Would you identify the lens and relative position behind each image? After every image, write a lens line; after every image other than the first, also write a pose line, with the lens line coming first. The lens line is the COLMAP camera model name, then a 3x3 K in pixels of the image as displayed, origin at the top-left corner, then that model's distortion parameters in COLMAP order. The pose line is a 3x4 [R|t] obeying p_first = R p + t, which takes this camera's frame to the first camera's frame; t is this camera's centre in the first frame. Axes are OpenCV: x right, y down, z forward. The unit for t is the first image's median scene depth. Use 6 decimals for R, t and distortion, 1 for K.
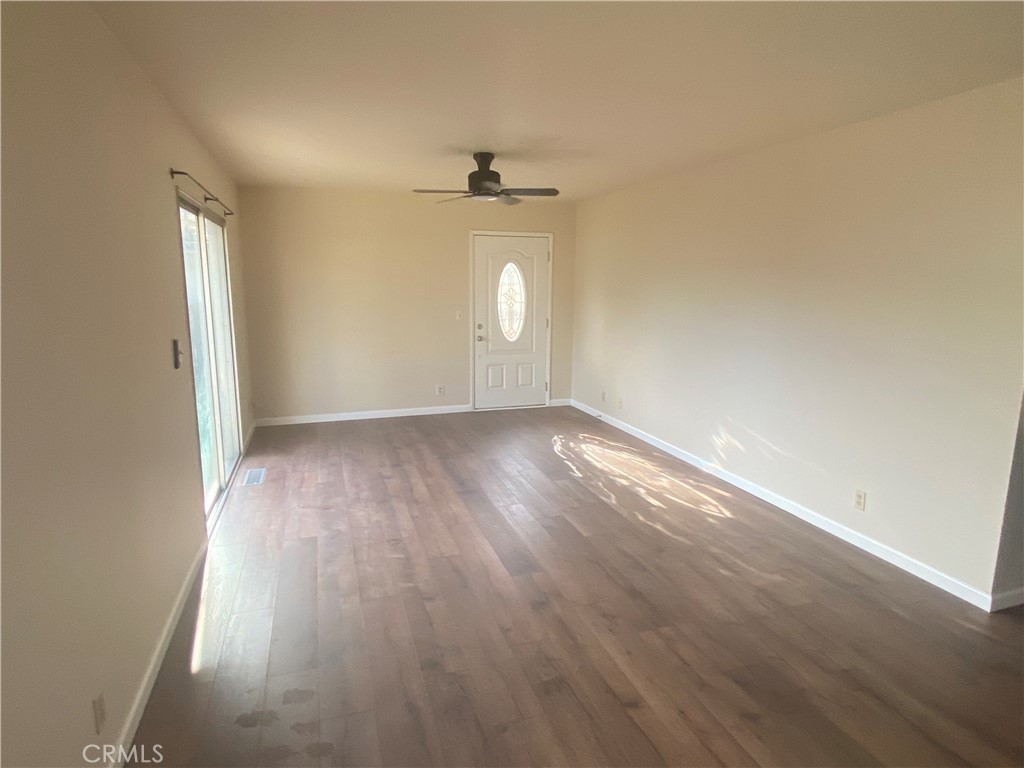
lens RADIAL K [[577.9, 0, 508.7], [0, 577.9, 382.0], [0, 0, 1]] dist [0.024048, -0.001949]
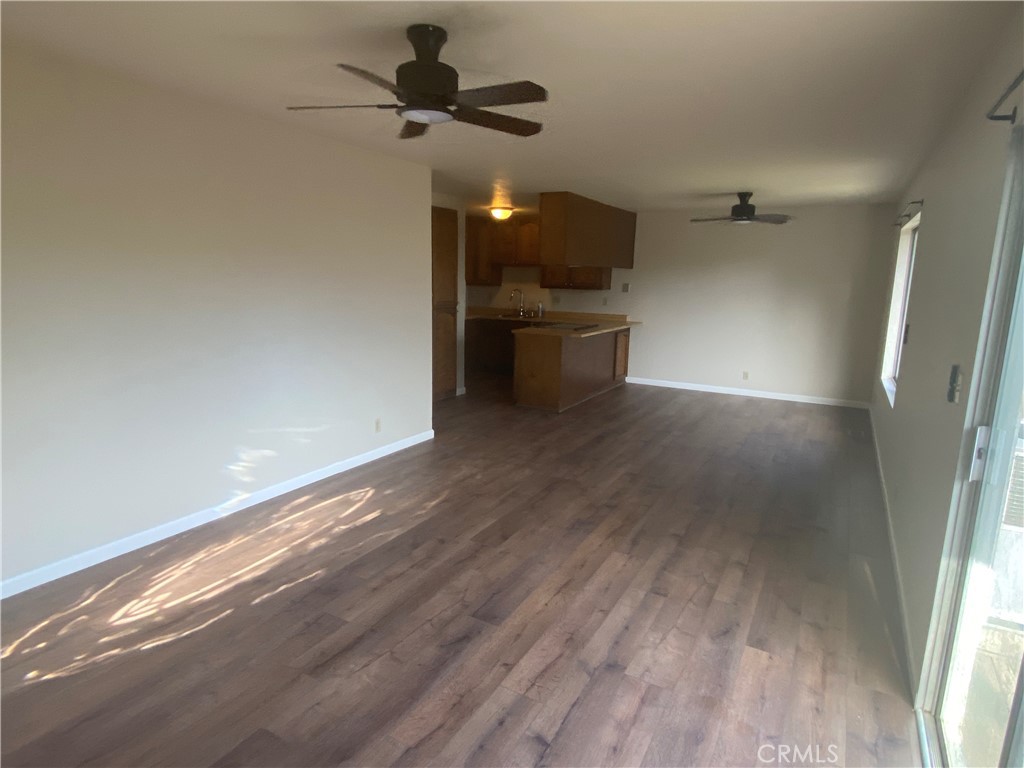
lens RADIAL K [[577.9, 0, 508.7], [0, 577.9, 382.0], [0, 0, 1]] dist [0.024048, -0.001949]
pose [[-0.669341, -0.156271, 0.726334, -0.516793], [0.104697, 0.948033, 0.300452, -0.240458], [-0.735541, 0.277150, -0.618197, 1.343468]]
